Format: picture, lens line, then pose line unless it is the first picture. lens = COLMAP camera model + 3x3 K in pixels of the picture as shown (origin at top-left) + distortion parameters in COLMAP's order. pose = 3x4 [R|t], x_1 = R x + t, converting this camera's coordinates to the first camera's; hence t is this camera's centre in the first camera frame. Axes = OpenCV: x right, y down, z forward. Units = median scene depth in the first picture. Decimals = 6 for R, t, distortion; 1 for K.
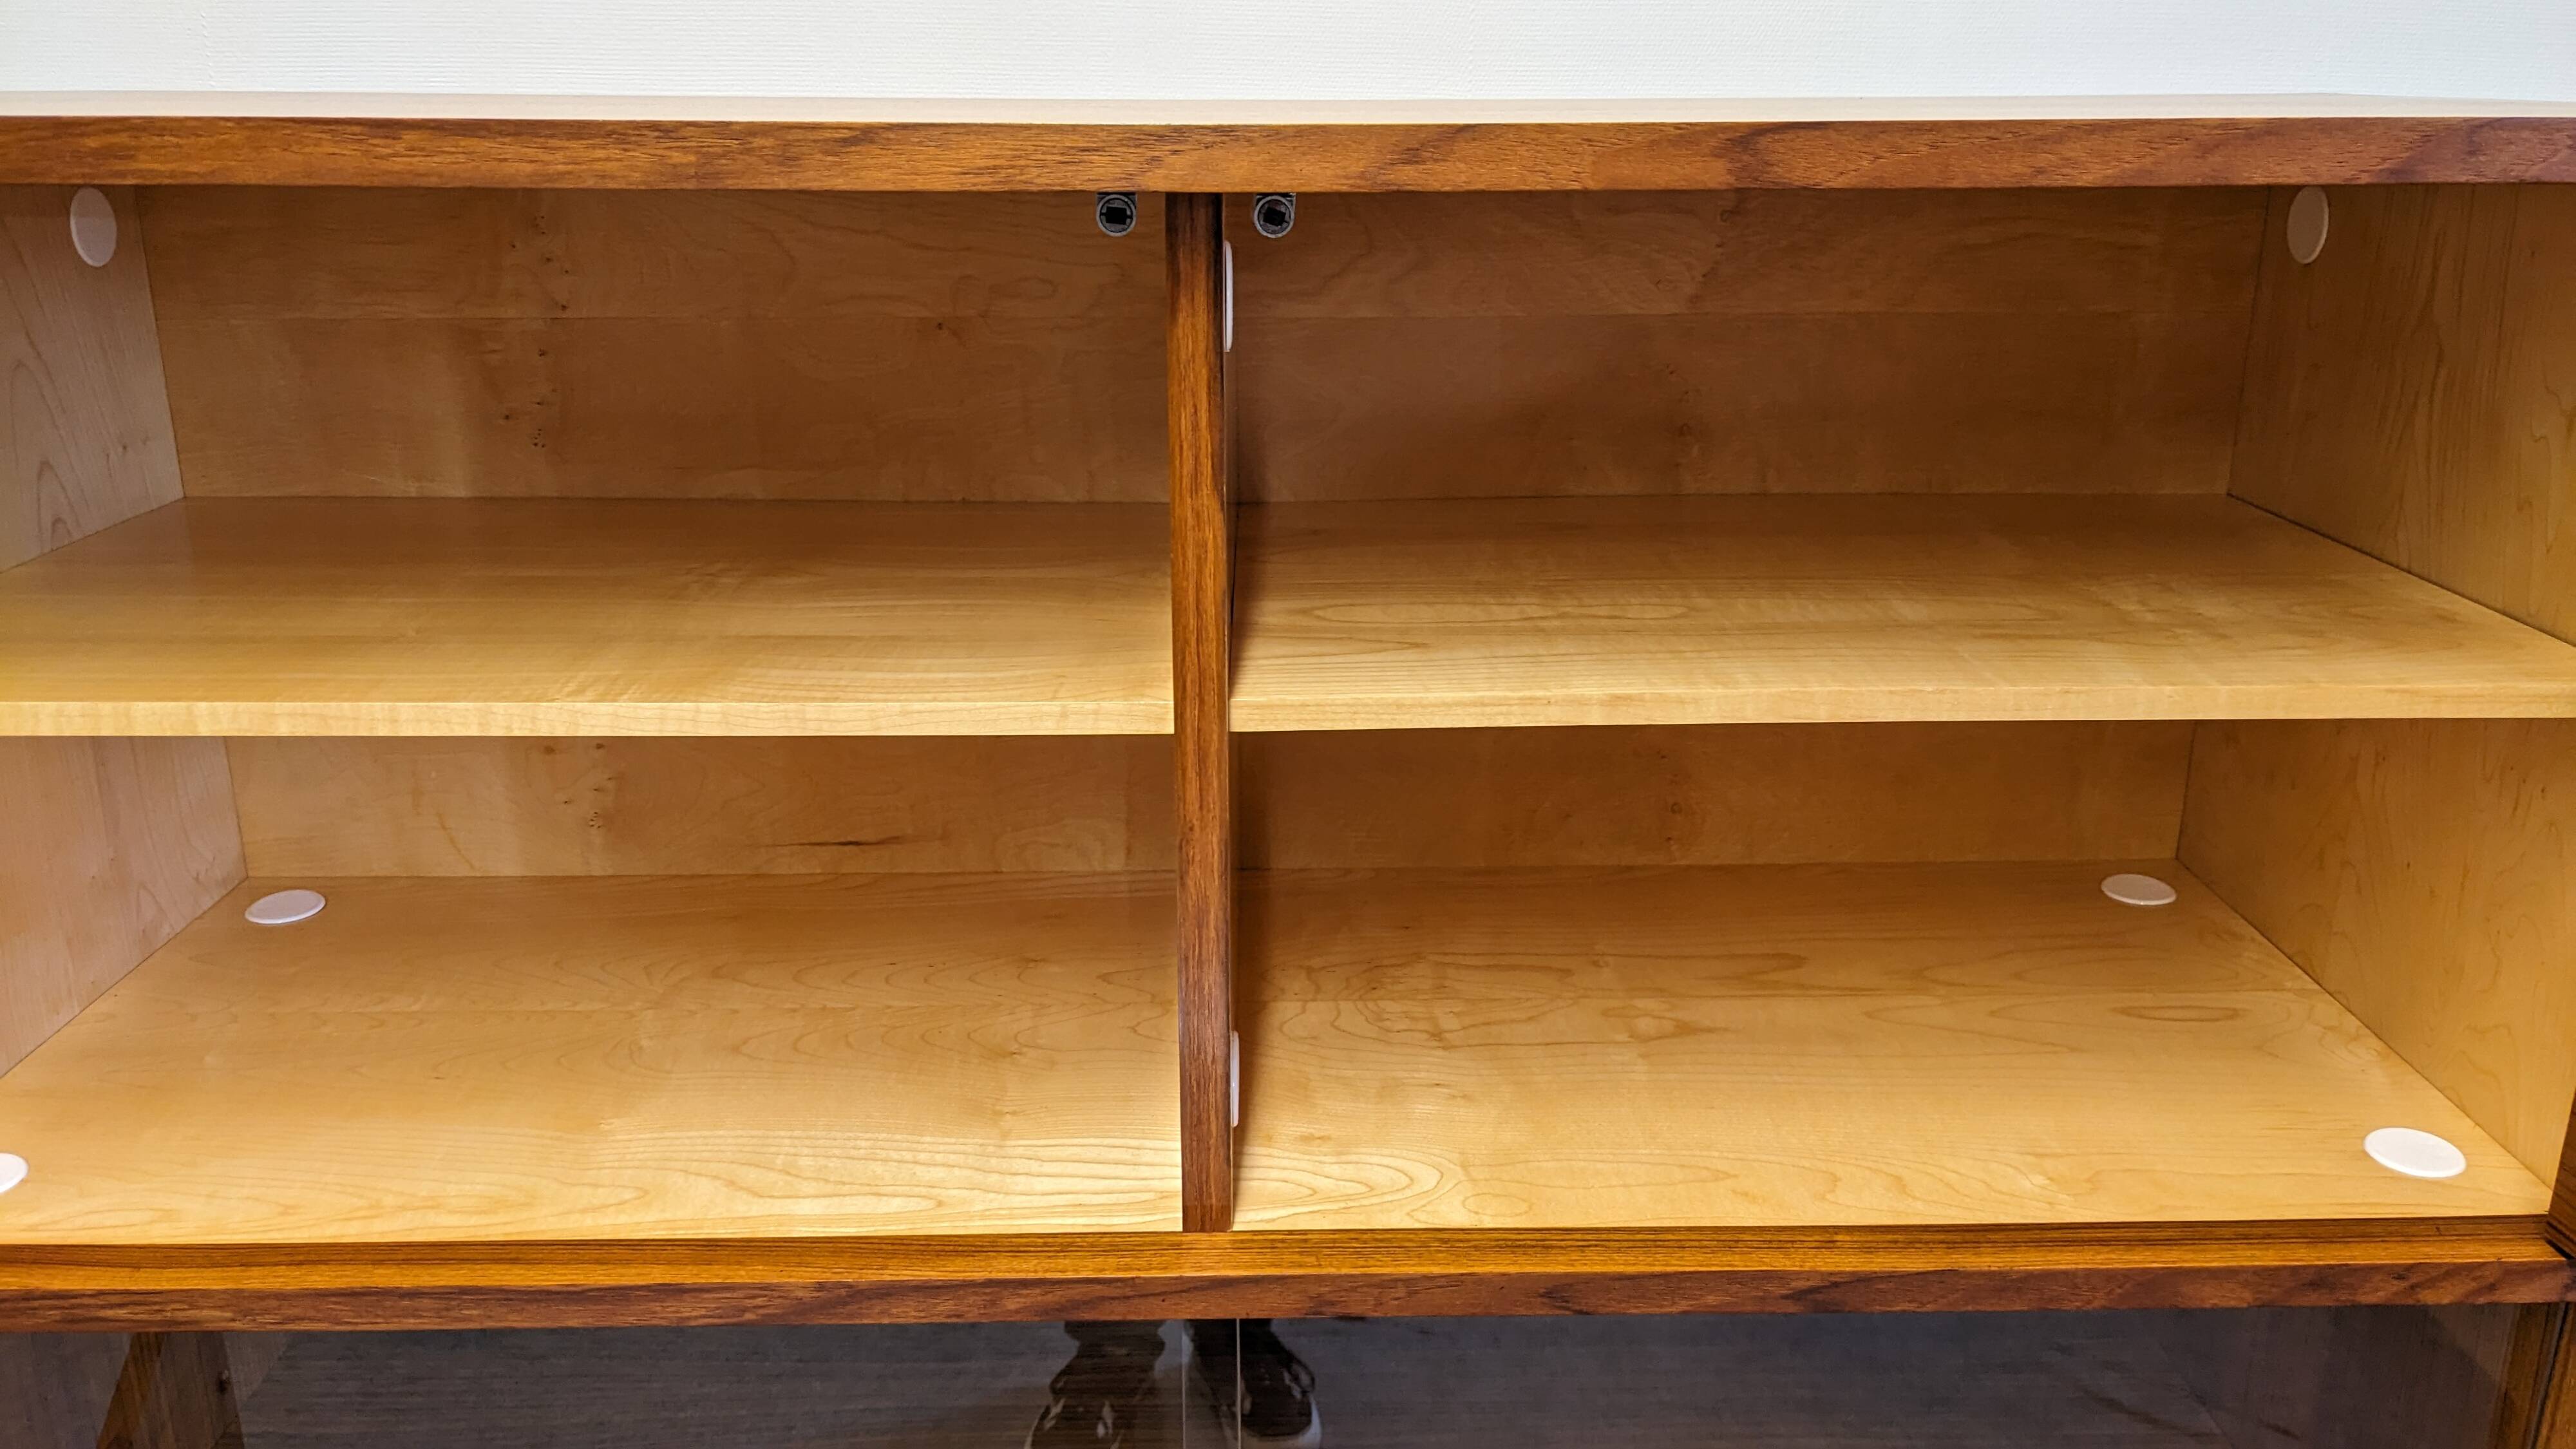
lens RADIAL K [[2051.0, 0, 1304.0], [0, 2051.0, 705.2], [0, 0, 1]] dist [0.056001, -0.096339]
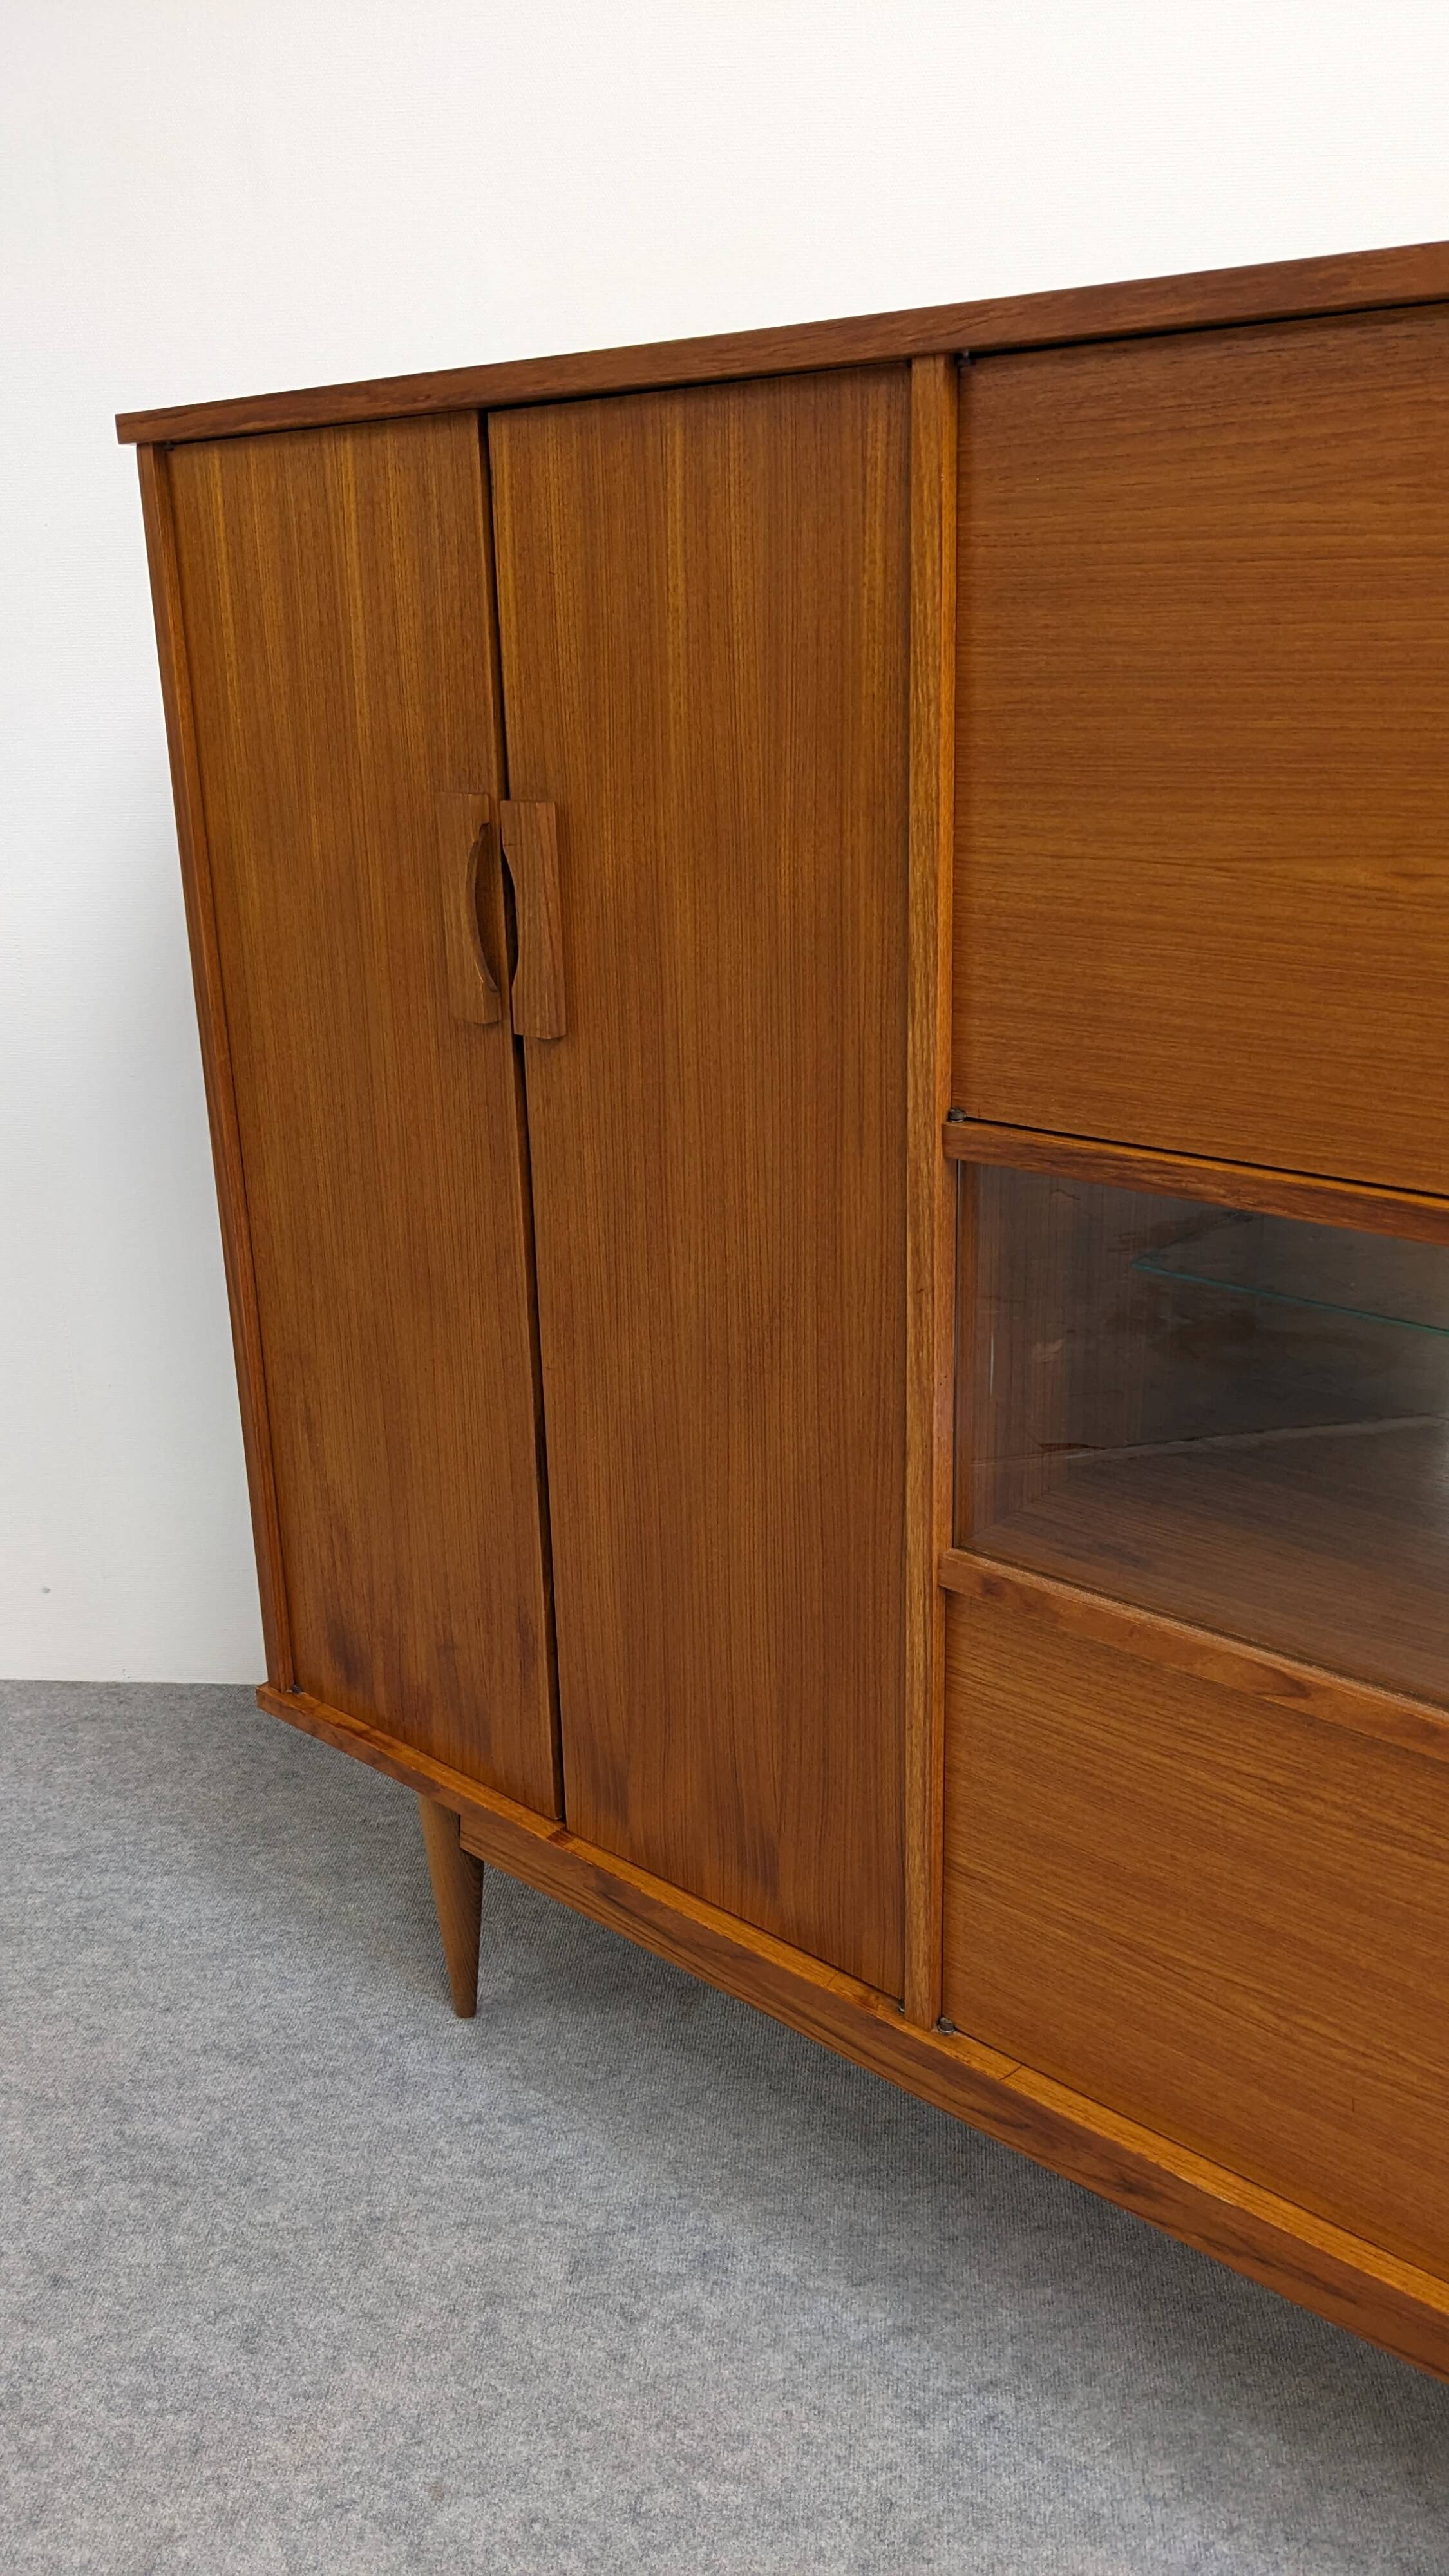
lens RADIAL K [[2051.0, 0, 686.2], [0, 2051.0, 1300.3], [0, 0, 1]] dist [0.056001, -0.096339]
pose [[0.720211, 0.197163, -0.665148, 0.155448], [-0.179735, 0.979059, 0.095598, 0.299886], [0.670068, 0.050700, 0.740566, -0.263719]]
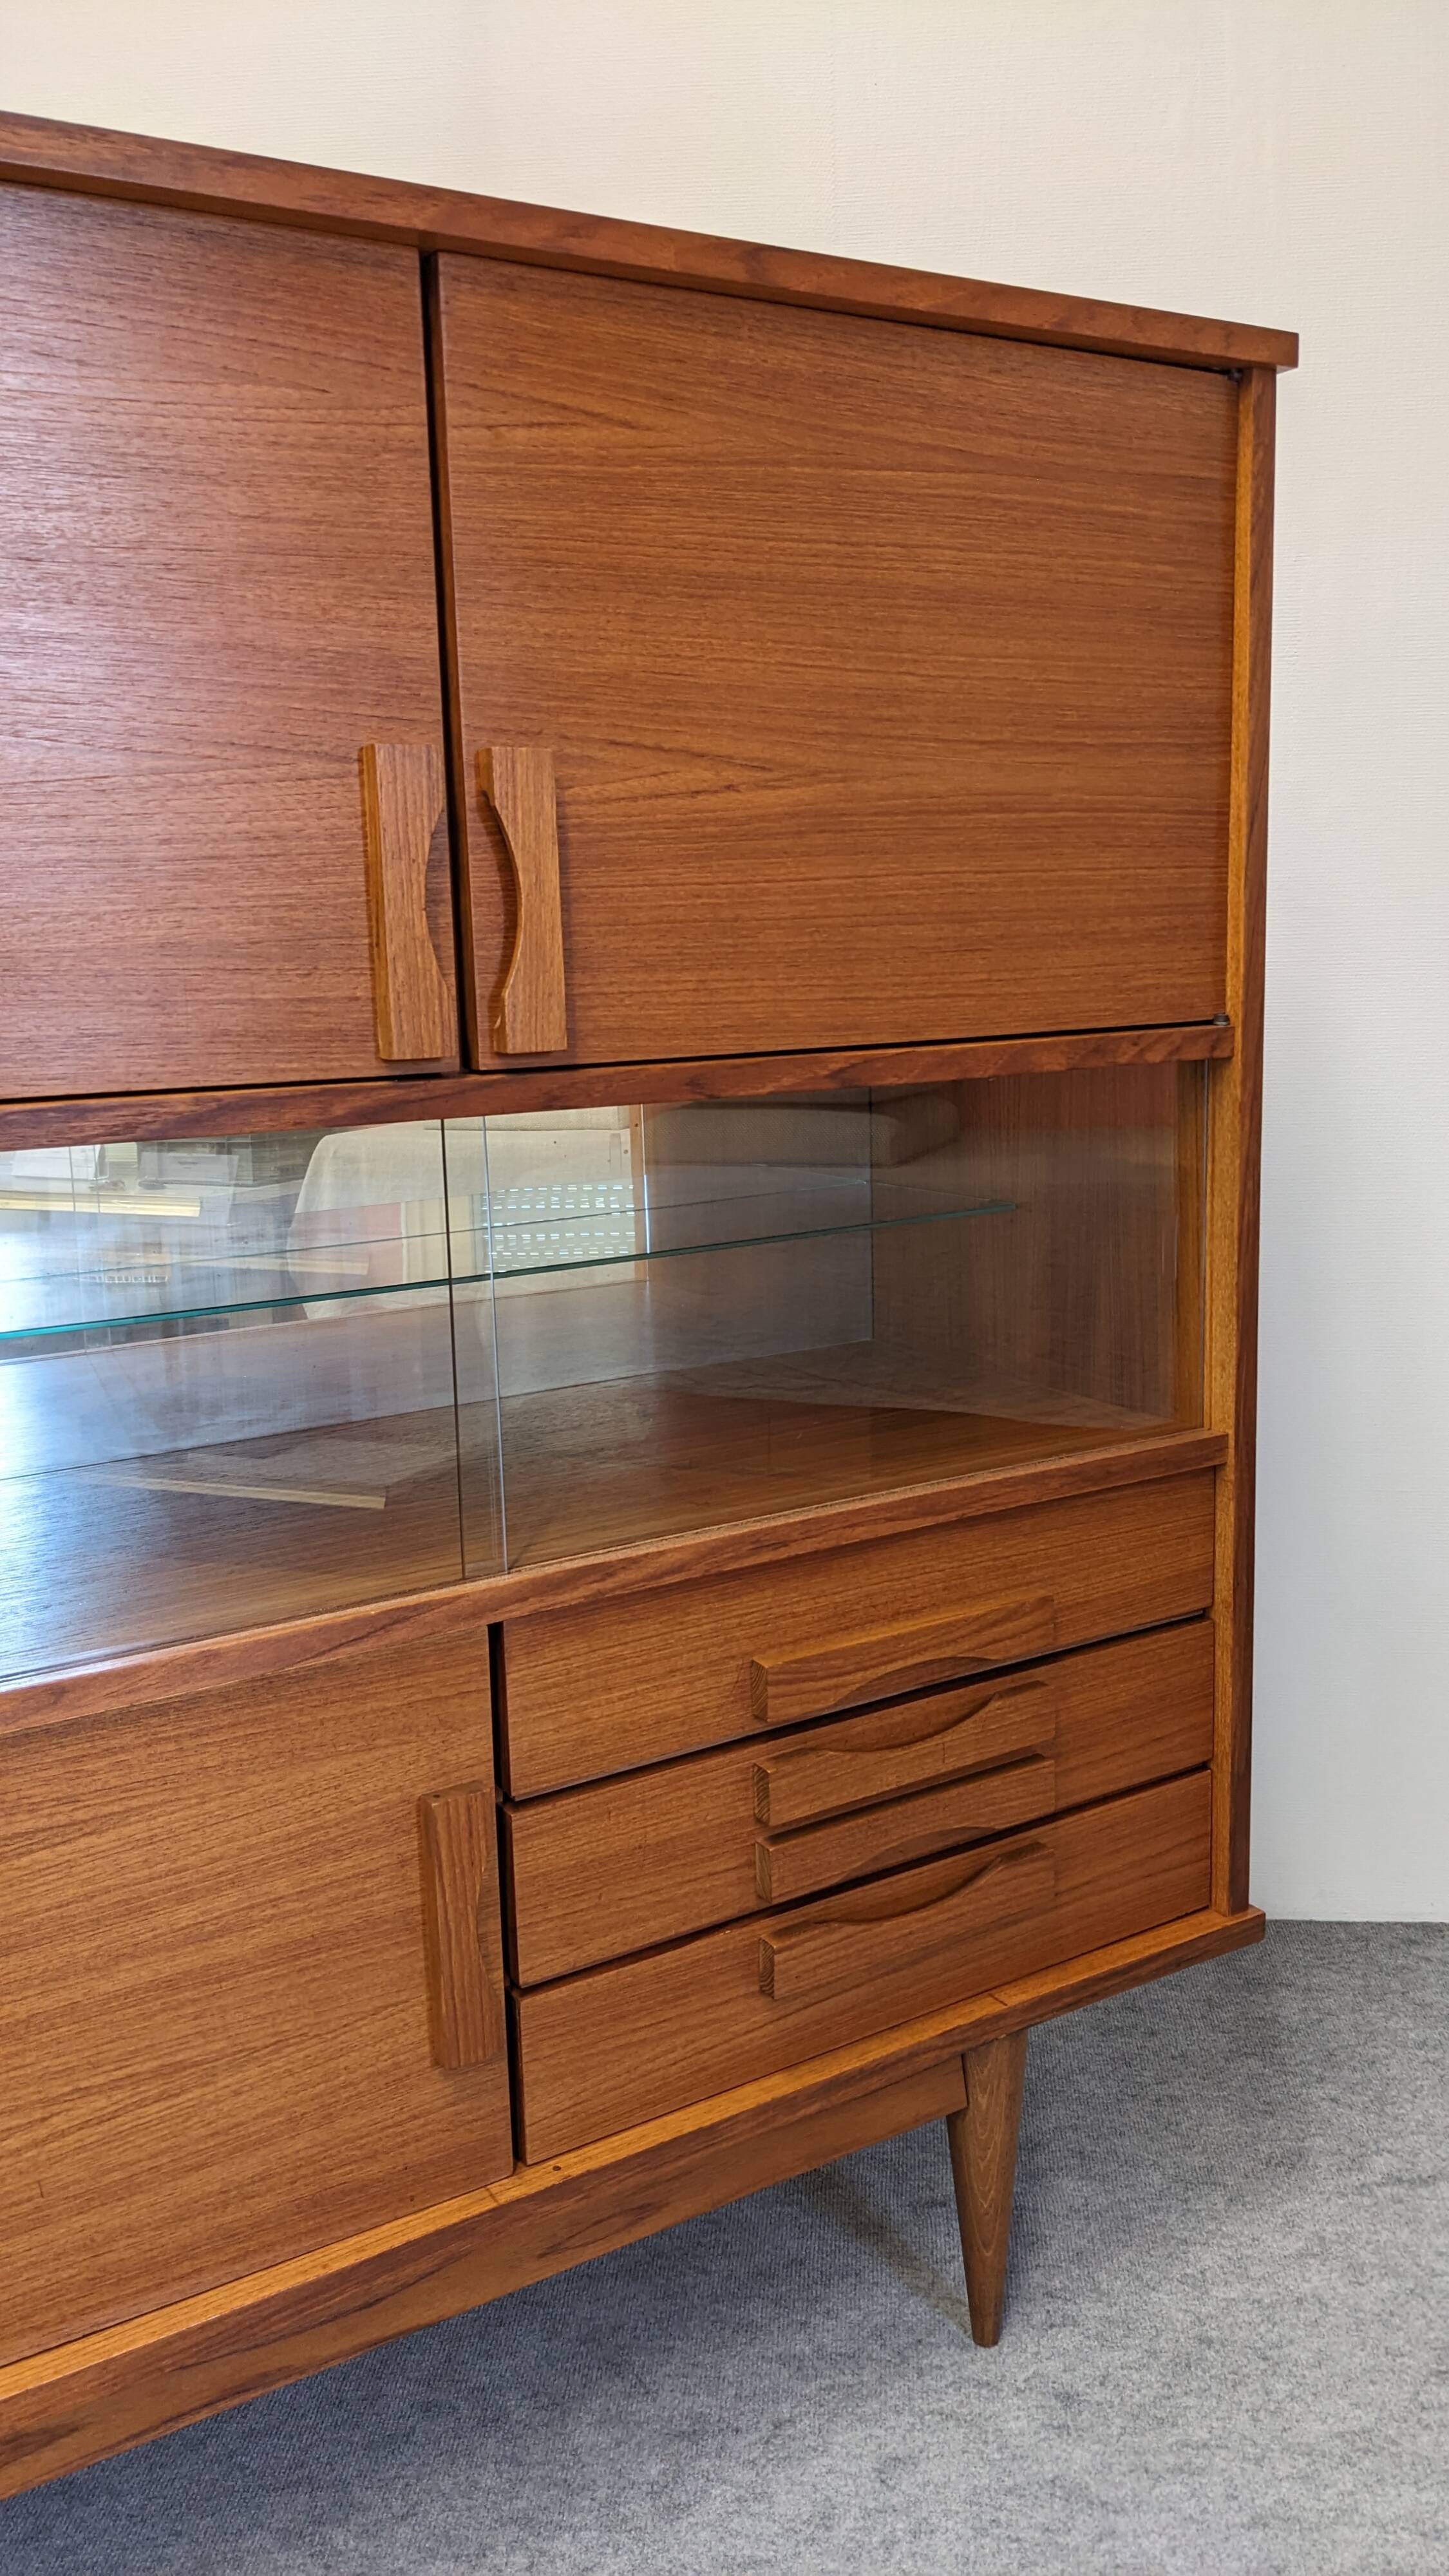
lens RADIAL K [[2051.0, 0, 733.9], [0, 2051.0, 1274.4], [0, 0, 1]] dist [0.056001, -0.096339]
pose [[0.858516, -0.110968, 0.500637, -0.600540], [0.181968, 0.978693, -0.095117, 0.569610], [-0.479415, 0.172759, 0.860416, -0.230434]]
